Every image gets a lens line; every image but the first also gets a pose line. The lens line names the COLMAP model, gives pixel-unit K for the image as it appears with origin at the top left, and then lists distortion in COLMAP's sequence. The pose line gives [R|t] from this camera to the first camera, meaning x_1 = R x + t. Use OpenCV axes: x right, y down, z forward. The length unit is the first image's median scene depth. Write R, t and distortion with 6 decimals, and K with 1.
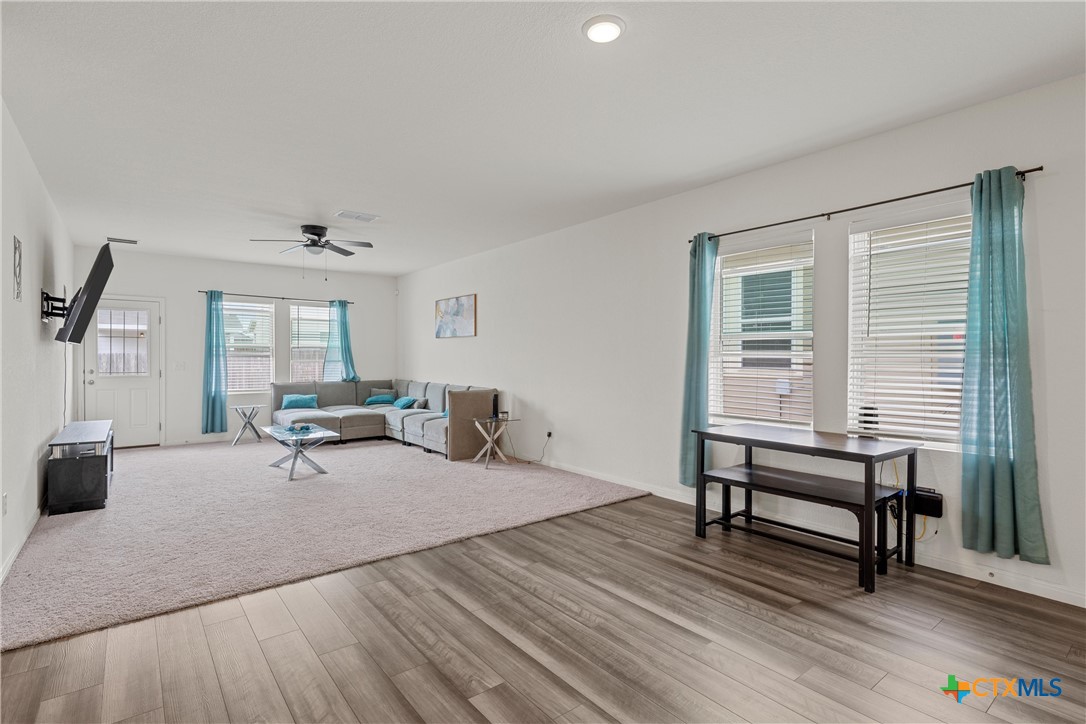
lens RADIAL K [[520.2, 0, 541.8], [0, 520.2, 358.5], [0, 0, 1]] dist [0.000088, 0.000008]
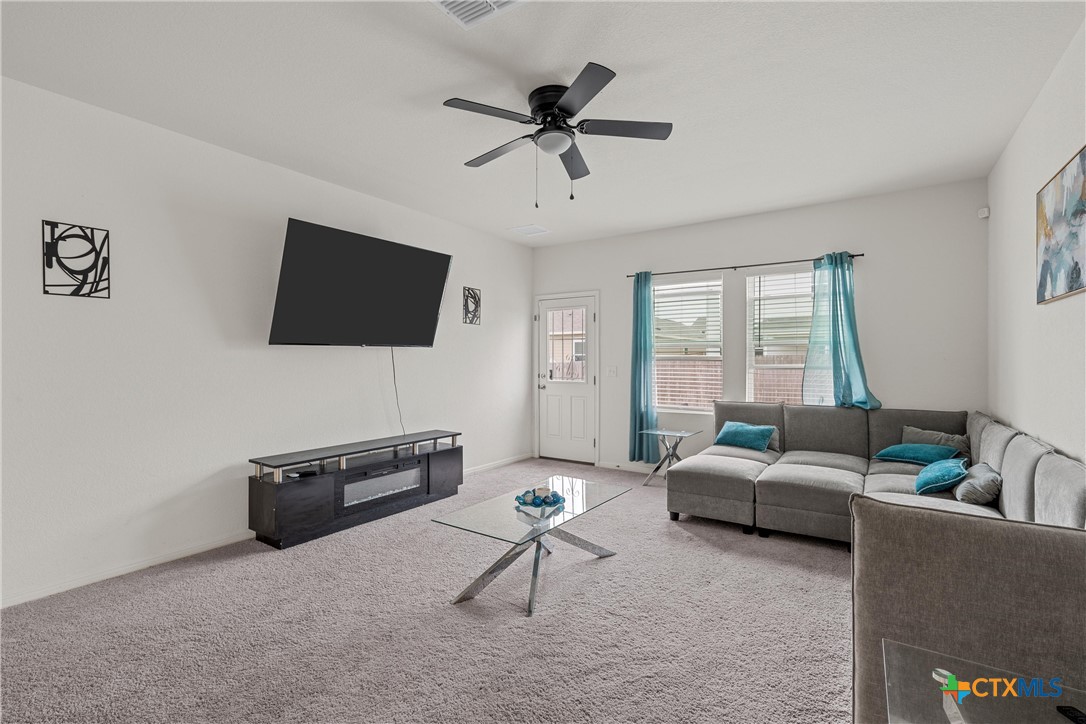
lens RADIAL K [[481.5, 0, 544.0], [0, 481.5, 363.0], [0, 0, 1]] dist [-0.000321, -0.000017]
pose [[0.301148, 0.004786, -0.953565, -0.006824], [-0.001791, 0.999988, 0.004454, -0.002360], [0.953576, 0.000367, 0.301153, 0.608141]]
